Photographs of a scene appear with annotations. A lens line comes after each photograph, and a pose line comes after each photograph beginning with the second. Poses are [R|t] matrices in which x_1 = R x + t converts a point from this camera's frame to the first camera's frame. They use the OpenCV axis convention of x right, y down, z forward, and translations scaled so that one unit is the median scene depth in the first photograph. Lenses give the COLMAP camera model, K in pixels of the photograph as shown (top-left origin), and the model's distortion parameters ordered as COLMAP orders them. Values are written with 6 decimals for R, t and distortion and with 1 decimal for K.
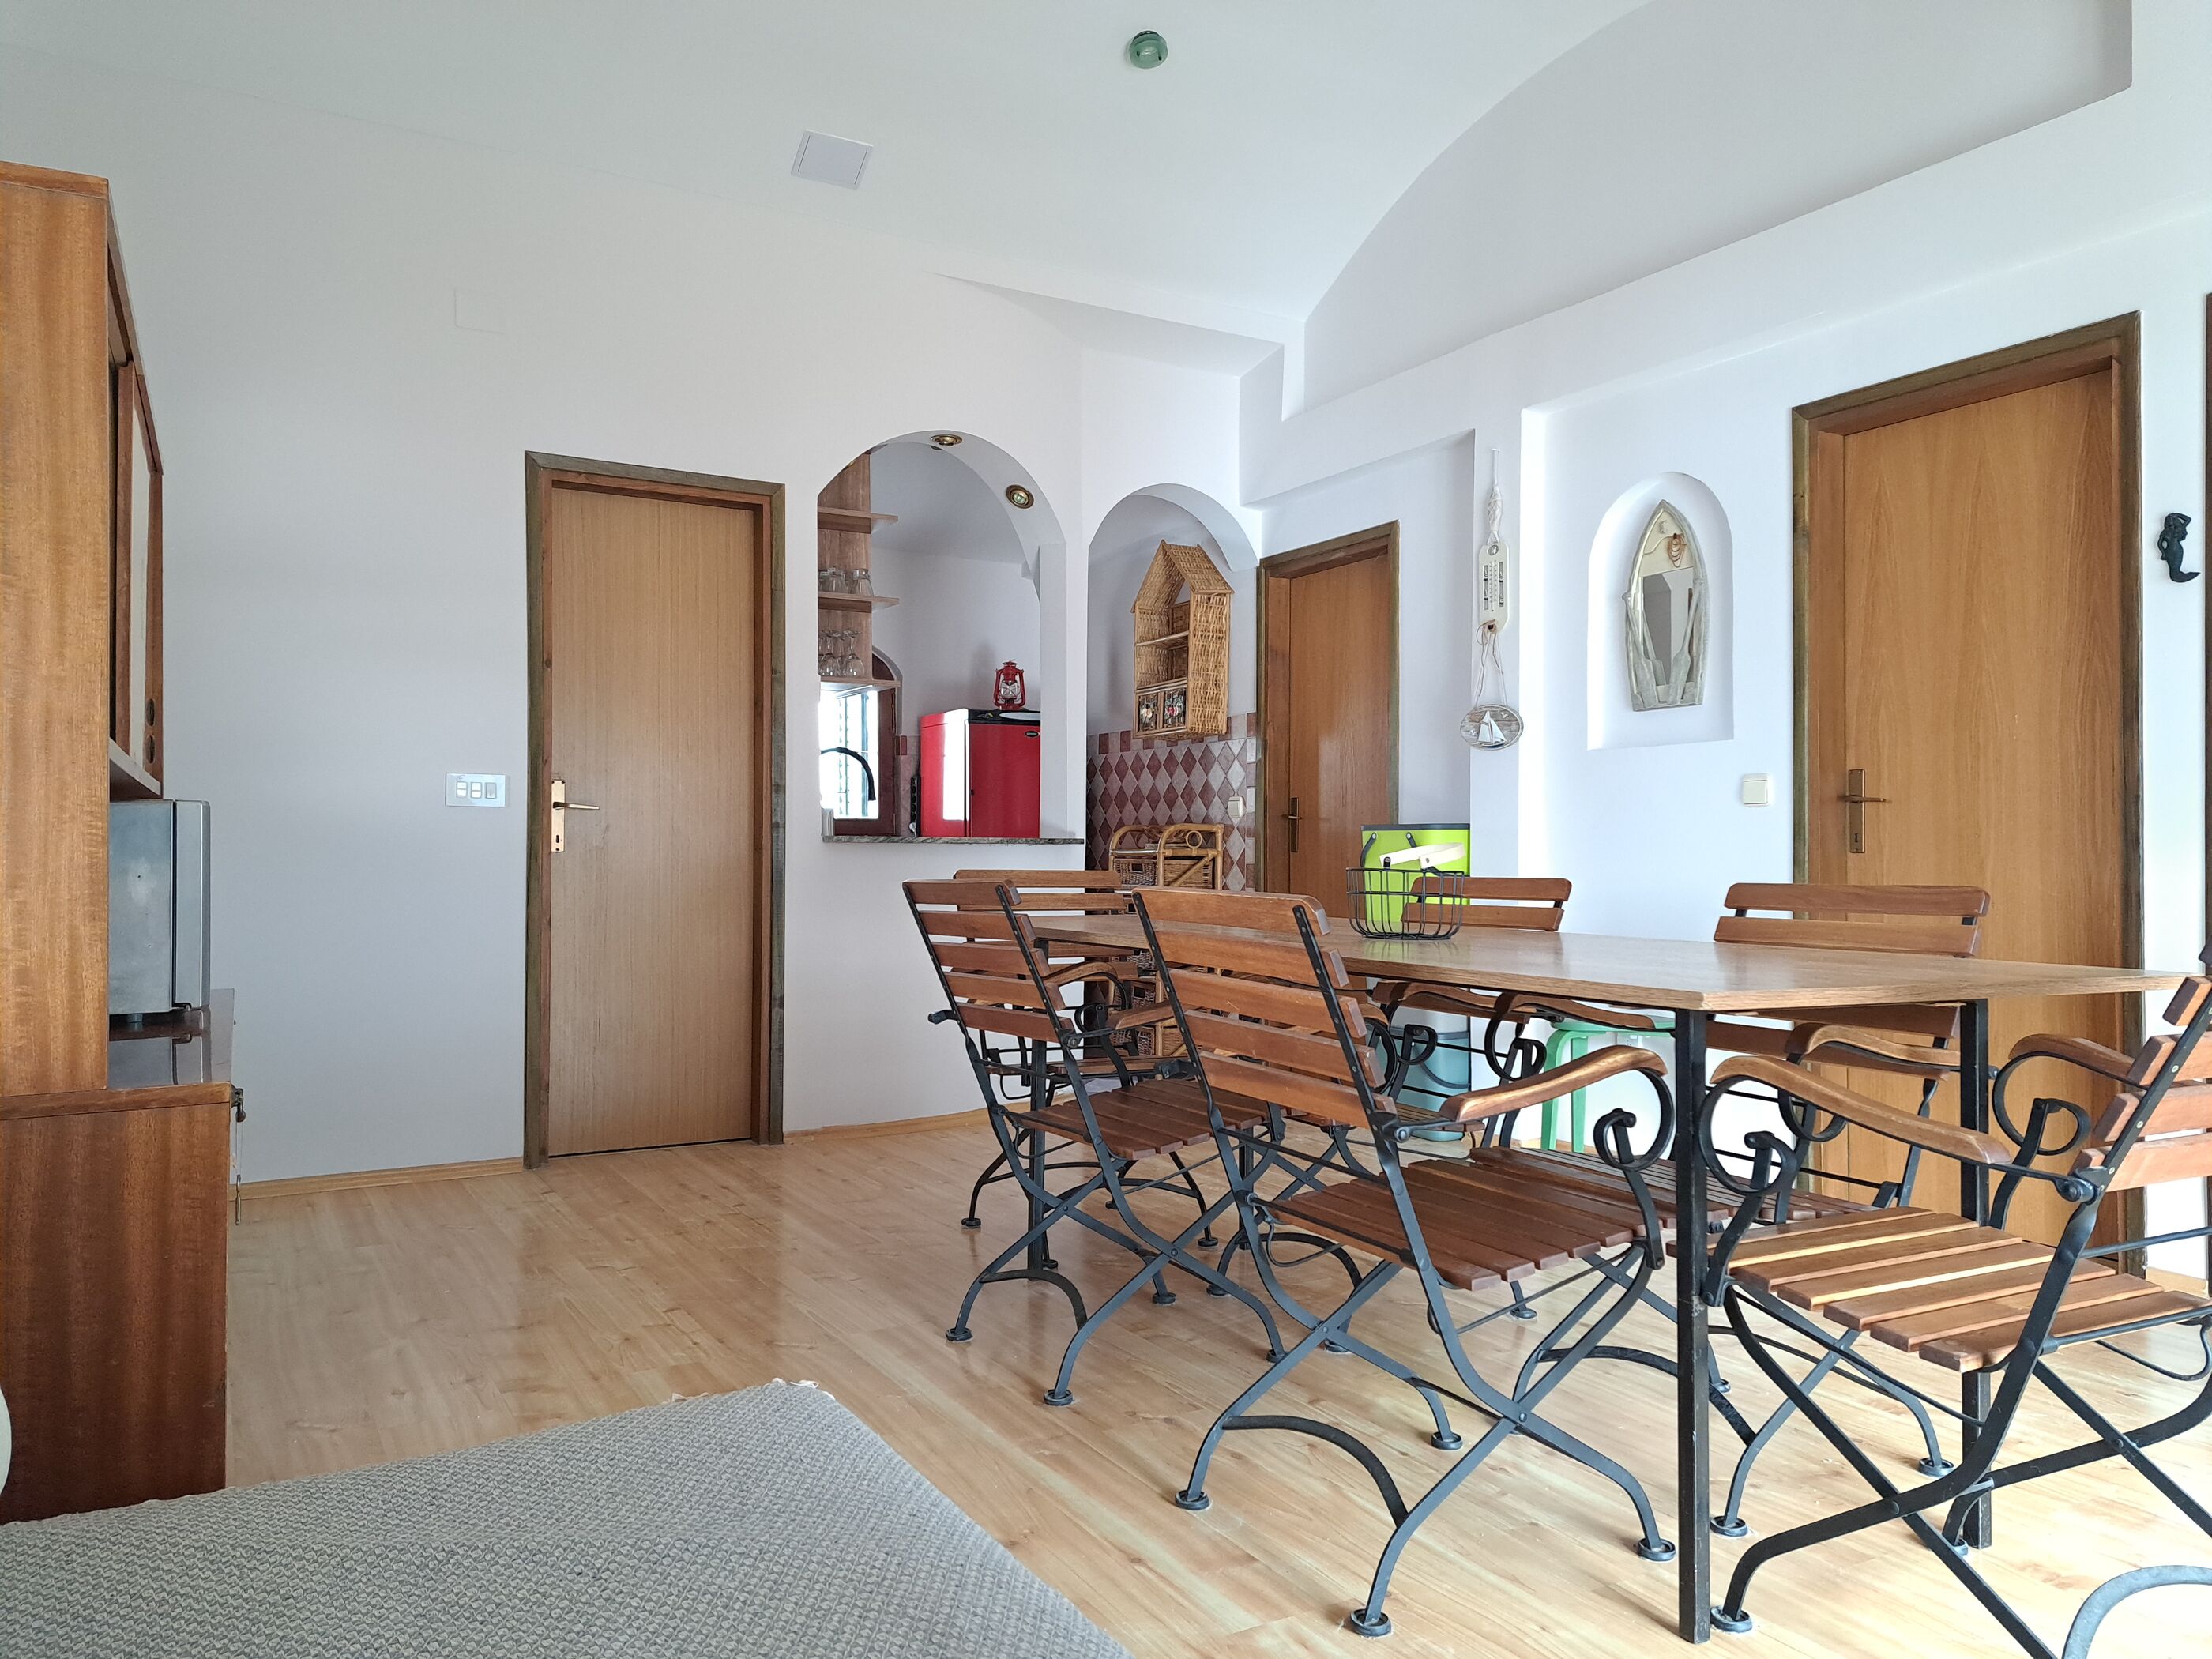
lens RADIAL K [[1561.1, 0, 1127.5], [0, 1561.1, 831.8], [0, 0, 1]] dist [0.175728, -0.229455]
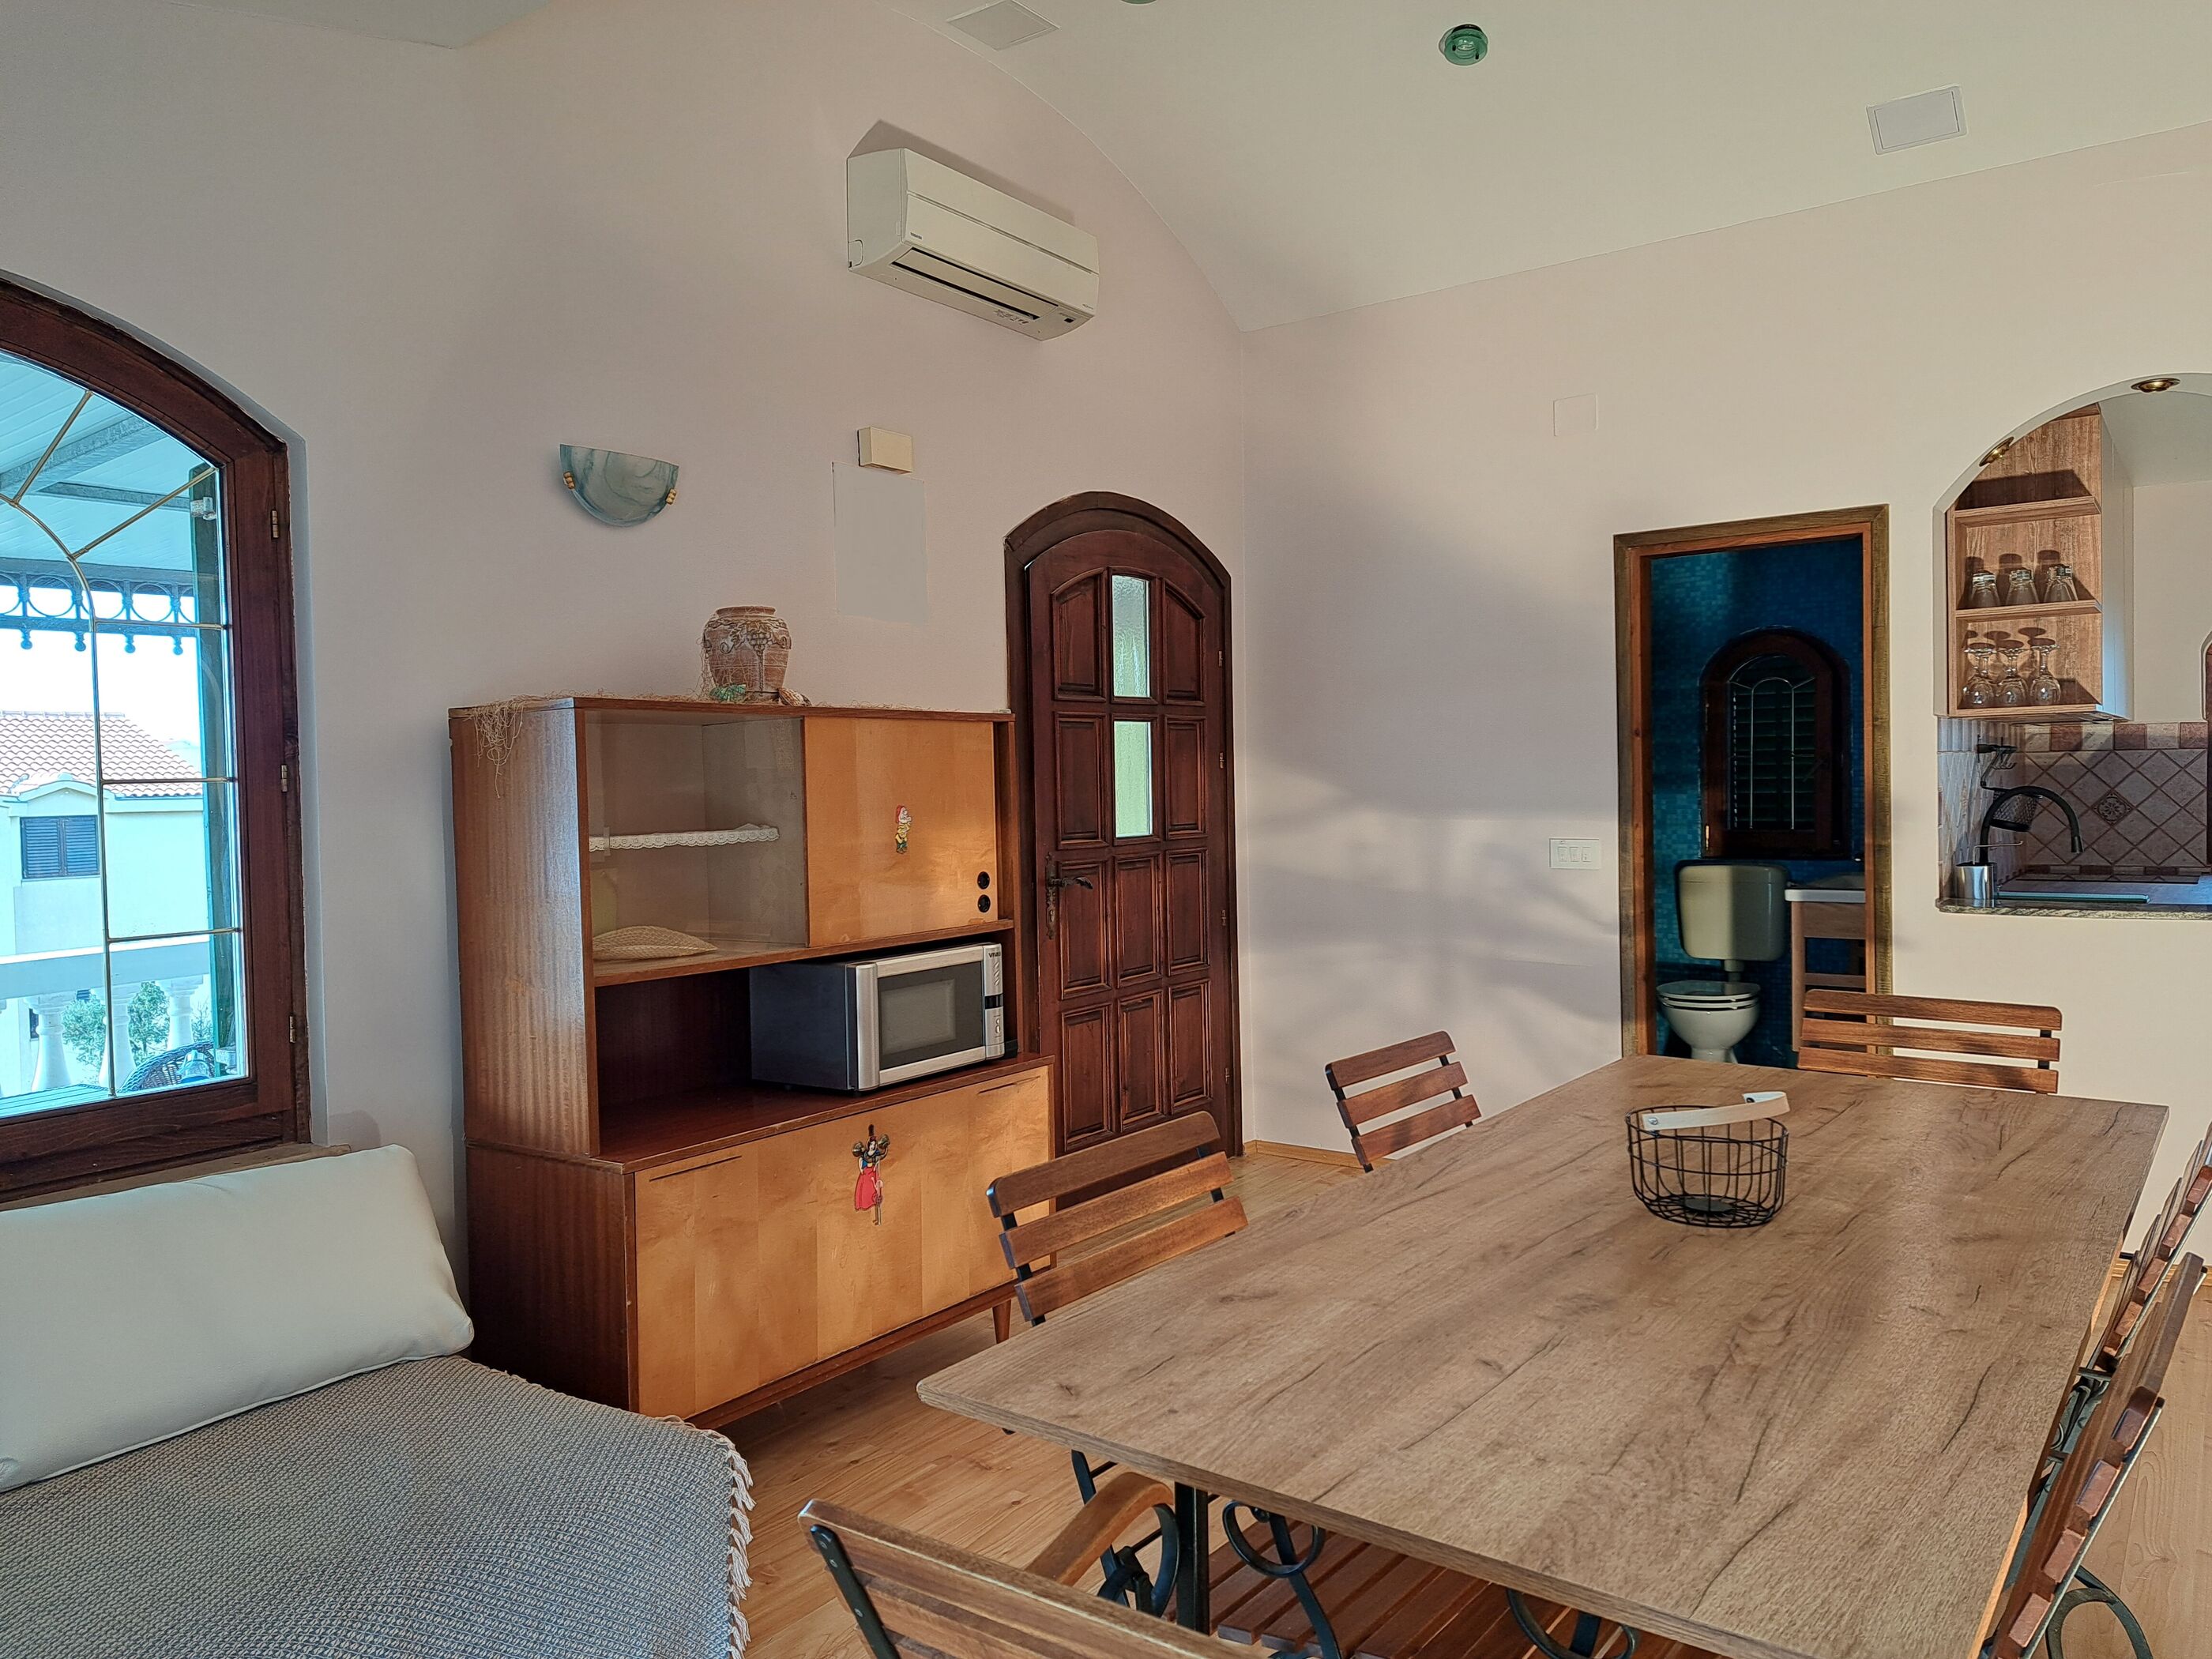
lens RADIAL K [[1596.9, 0, 1126.8], [0, 1596.9, 842.1], [0, 0, 1]] dist [0.035779, -0.005643]
pose [[0.420053, 0.026366, -0.907117, 0.468069], [0.035339, 0.998344, 0.045382, -0.096490], [0.906811, -0.051120, 0.418425, 0.253327]]
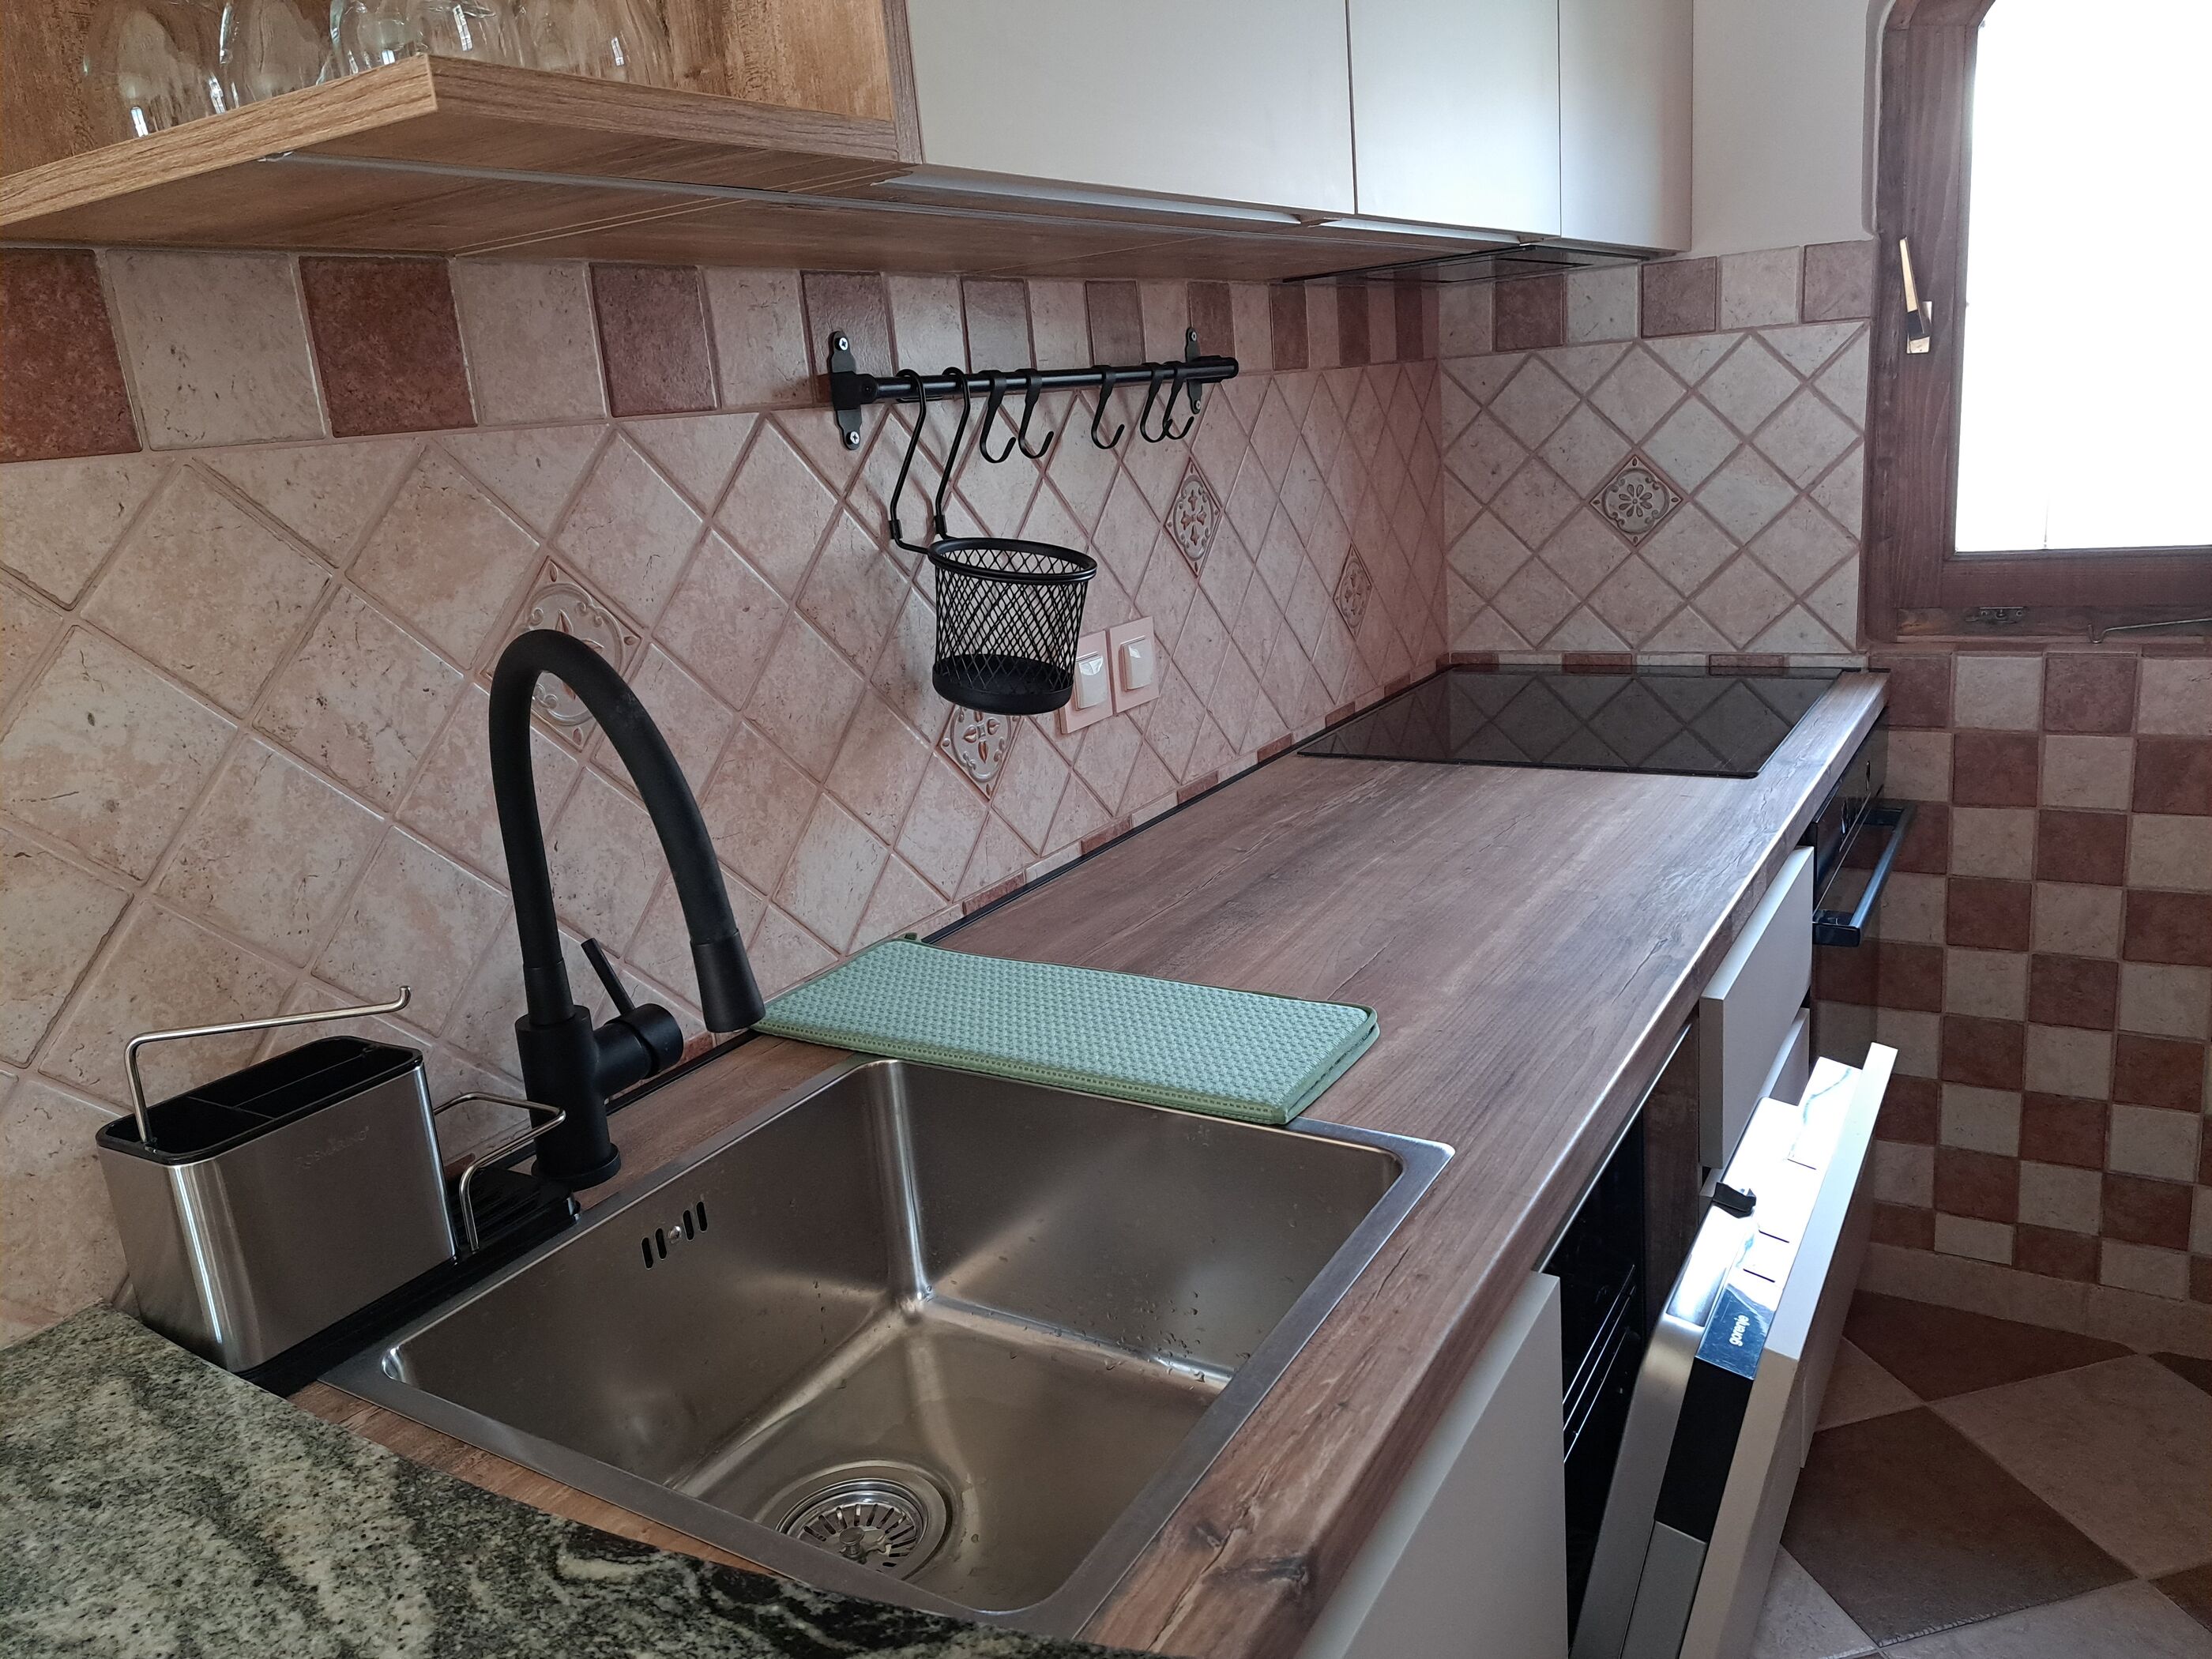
lens RADIAL K [[1608.4, 0, 1103.5], [0, 1608.4, 800.3], [0, 0, 1]] dist [0.085285, -0.118900]
pose [[0.477019, 0.174339, -0.861429, -0.032064], [0.093869, 0.964417, 0.247163, -0.085760], [0.873866, -0.198763, 0.443679, 1.171011]]
